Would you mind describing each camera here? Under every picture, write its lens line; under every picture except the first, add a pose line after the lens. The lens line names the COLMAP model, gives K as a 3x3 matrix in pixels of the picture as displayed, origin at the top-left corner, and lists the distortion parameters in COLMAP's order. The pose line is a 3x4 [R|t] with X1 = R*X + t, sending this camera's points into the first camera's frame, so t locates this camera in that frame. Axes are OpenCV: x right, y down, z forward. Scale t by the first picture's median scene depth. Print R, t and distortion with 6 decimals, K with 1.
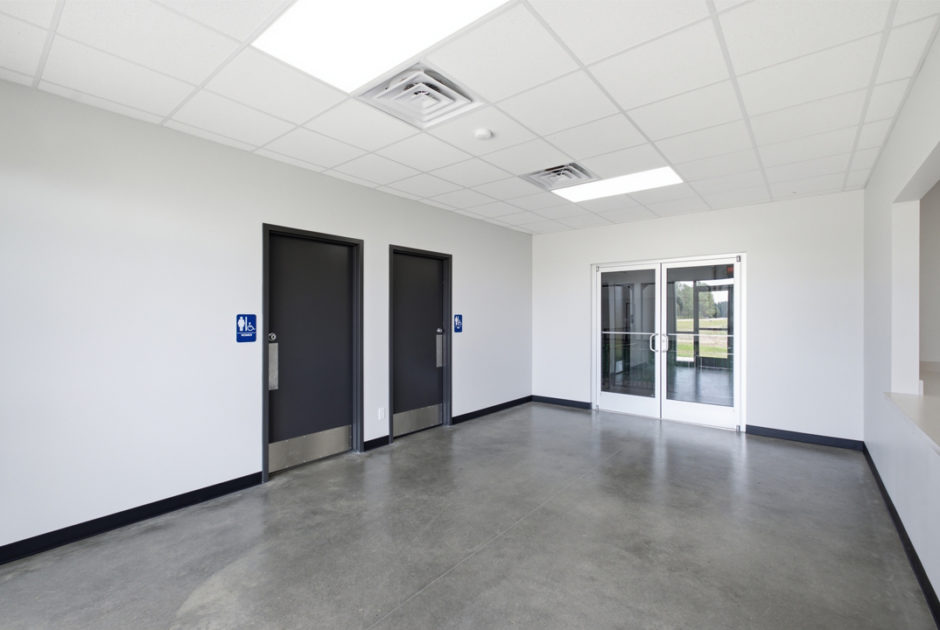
lens RADIAL K [[417.0, 0, 463.6], [0, 417.0, 314.1], [0, 0, 1]] dist [-0.010948, 0.001179]
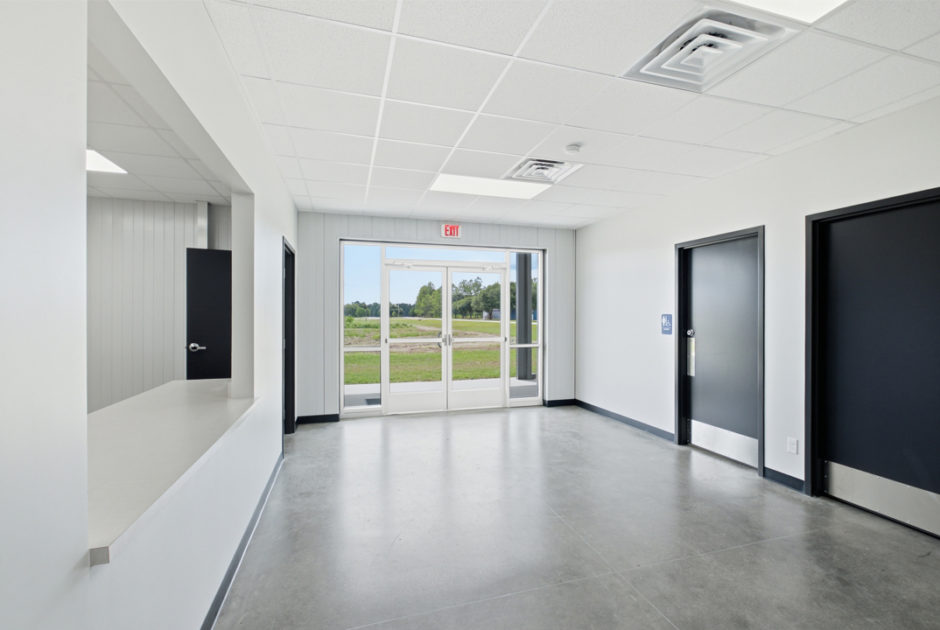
lens RADIAL K [[424.7, 0, 475.4], [0, 424.7, 316.6], [0, 0, 1]] dist [-0.005080, 0.001212]
pose [[-0.547703, 0.004107, -0.836663, 0.755836], [0.004336, 0.999988, 0.002070, 0.002201], [0.836661, -0.002494, -0.547715, 0.935890]]
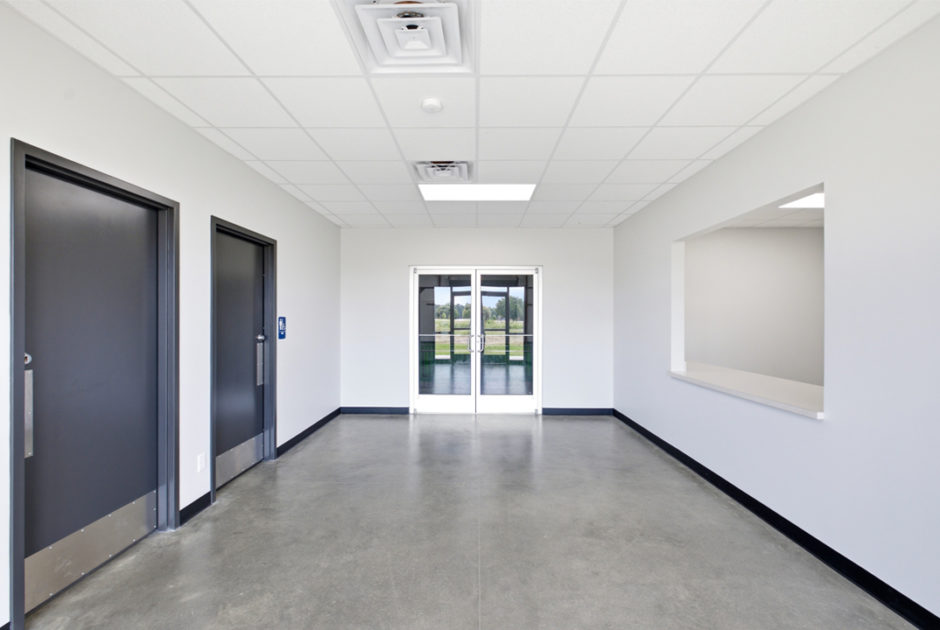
lens RADIAL K [[424.7, 0, 468.7], [0, 424.7, 316.6], [0, 0, 1]] dist [-0.005080, 0.001212]
pose [[0.774613, 0.002425, 0.632430, -0.295427], [-0.003270, 0.999995, 0.000171, -0.000664], [-0.632427, -0.002200, 0.774617, 0.186942]]
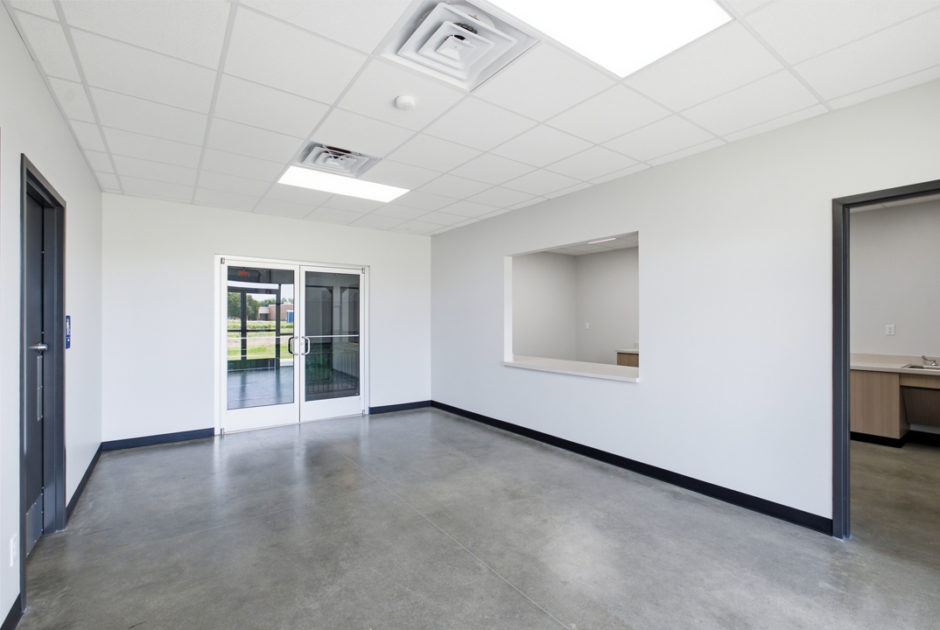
lens RADIAL K [[424.7, 0, 475.6], [0, 424.7, 317.9], [0, 0, 1]] dist [-0.005080, 0.001212]
pose [[0.227374, 0.001234, 0.973807, -0.504558], [-0.004665, 0.999989, -0.000178, 0.001501], [-0.973796, -0.004503, 0.227377, 0.444526]]
